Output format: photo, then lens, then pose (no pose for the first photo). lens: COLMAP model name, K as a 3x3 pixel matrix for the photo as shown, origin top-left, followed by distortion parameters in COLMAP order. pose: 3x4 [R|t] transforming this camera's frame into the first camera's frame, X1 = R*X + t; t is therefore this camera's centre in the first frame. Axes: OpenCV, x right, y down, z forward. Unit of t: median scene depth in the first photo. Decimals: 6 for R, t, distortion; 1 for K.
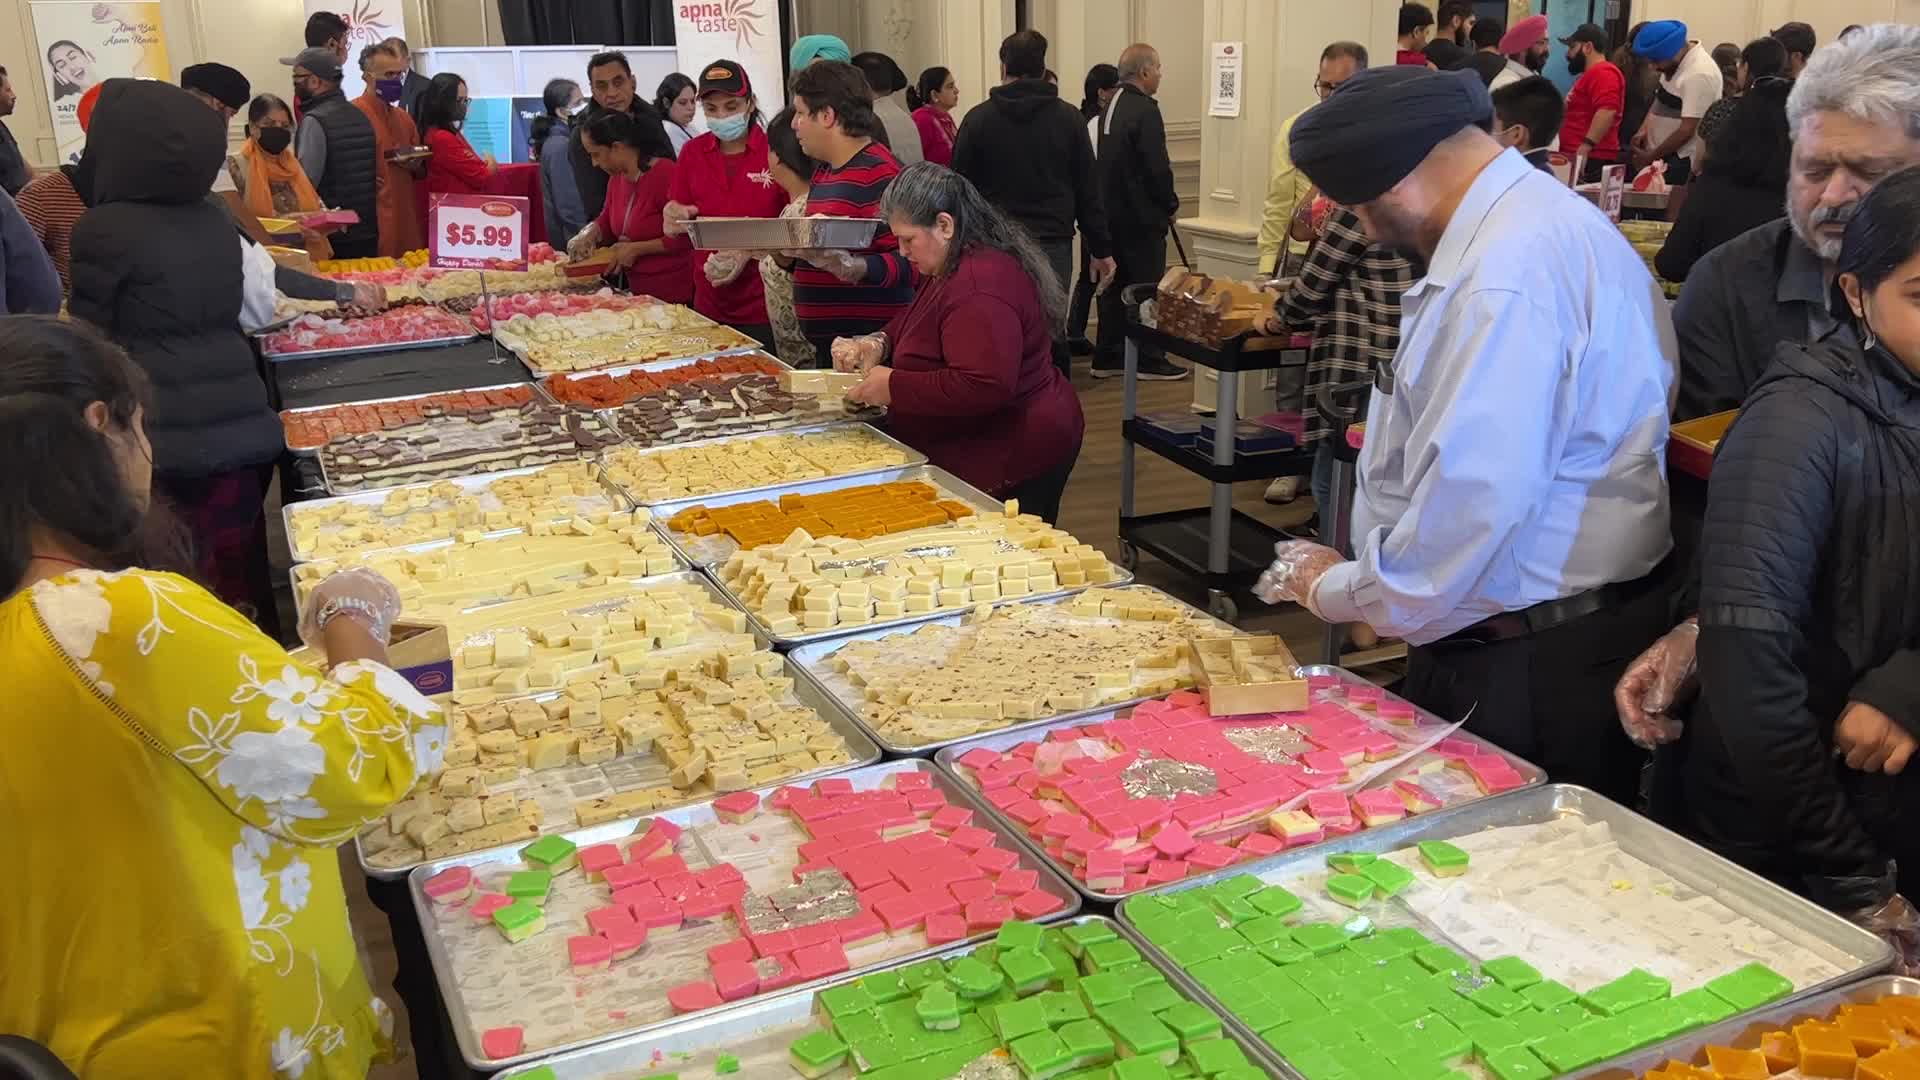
lens RADIAL K [[1640.6, 0, 993.9], [0, 1640.6, 552.0], [0, 0, 1]] dist [0.086020, -0.135336]
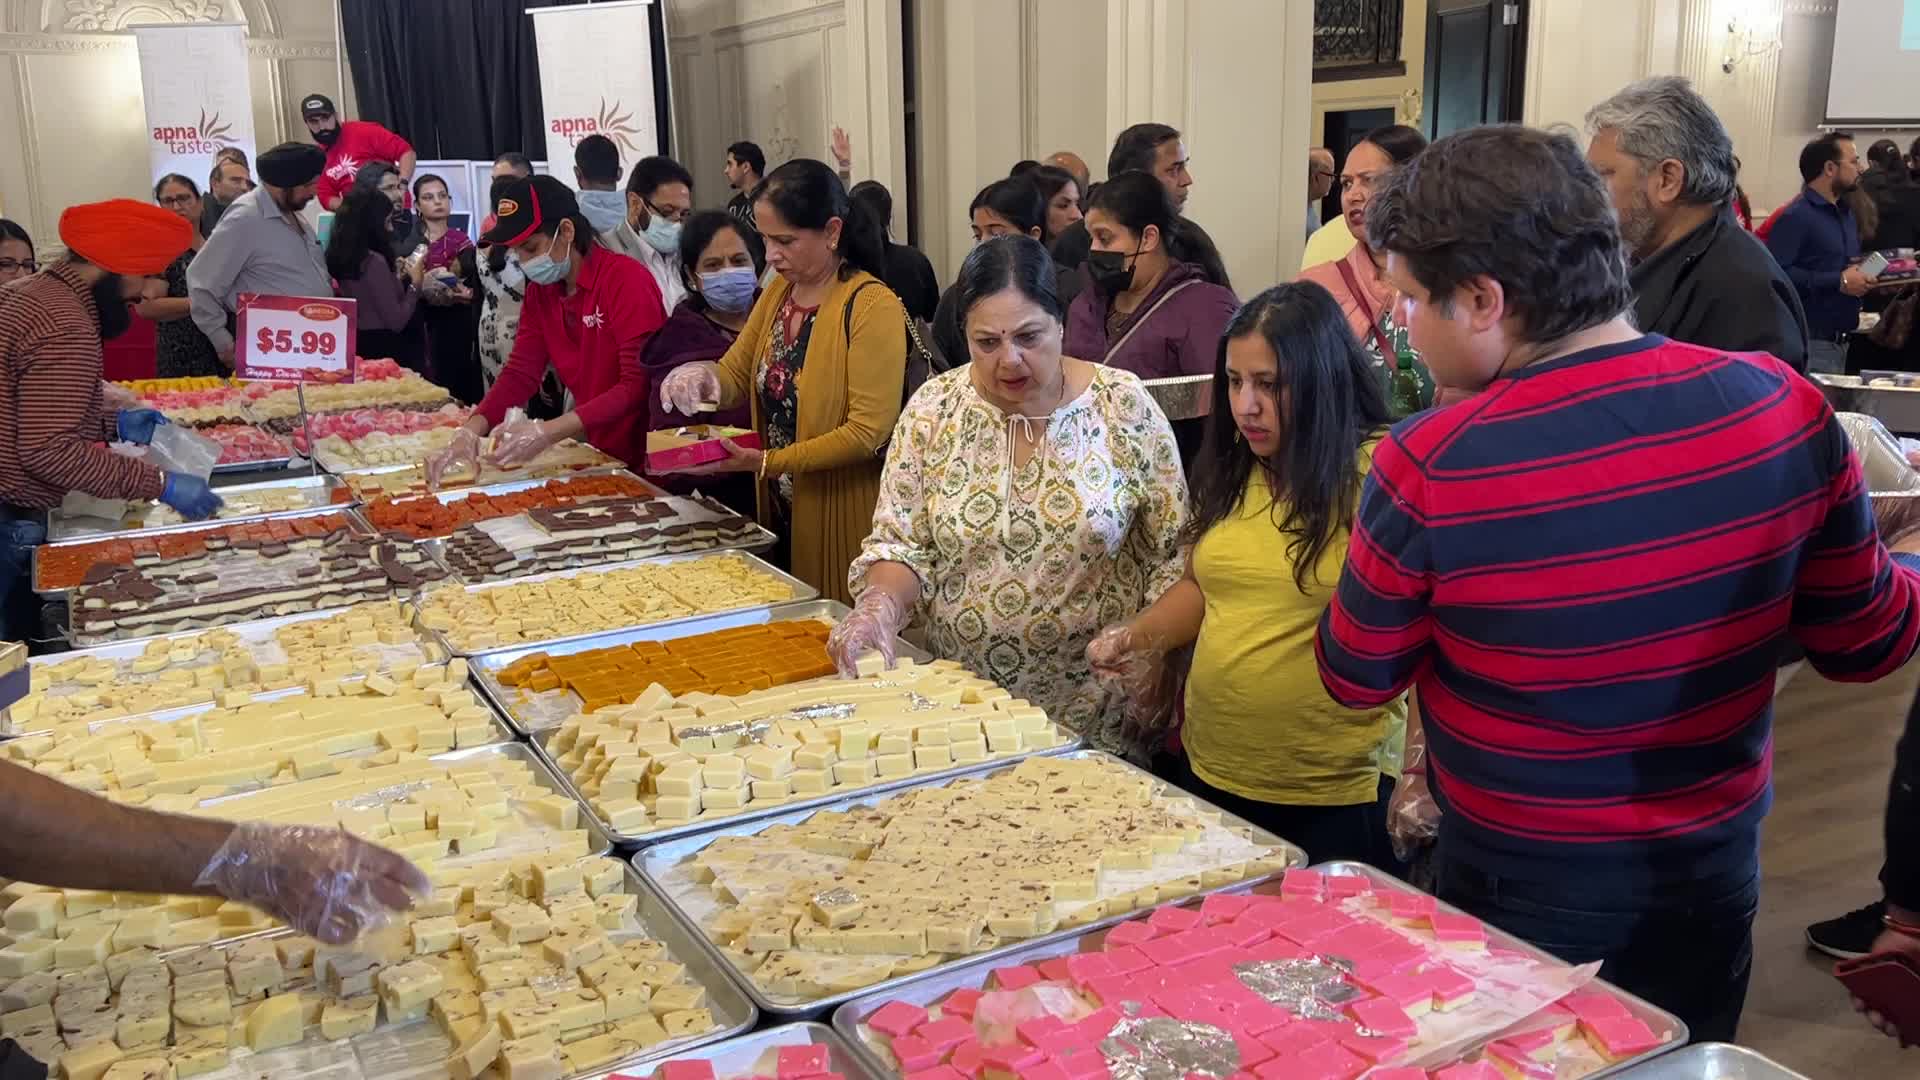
lens RADIAL K [[1640.6, 0, 999.1], [0, 1640.6, 505.9], [0, 0, 1]] dist [0.086020, -0.135336]
pose [[0.997343, -0.007005, 0.072513, -0.014199], [0.014672, 0.994285, -0.105748, -0.017385], [-0.071358, 0.106531, 0.991746, 0.256463]]
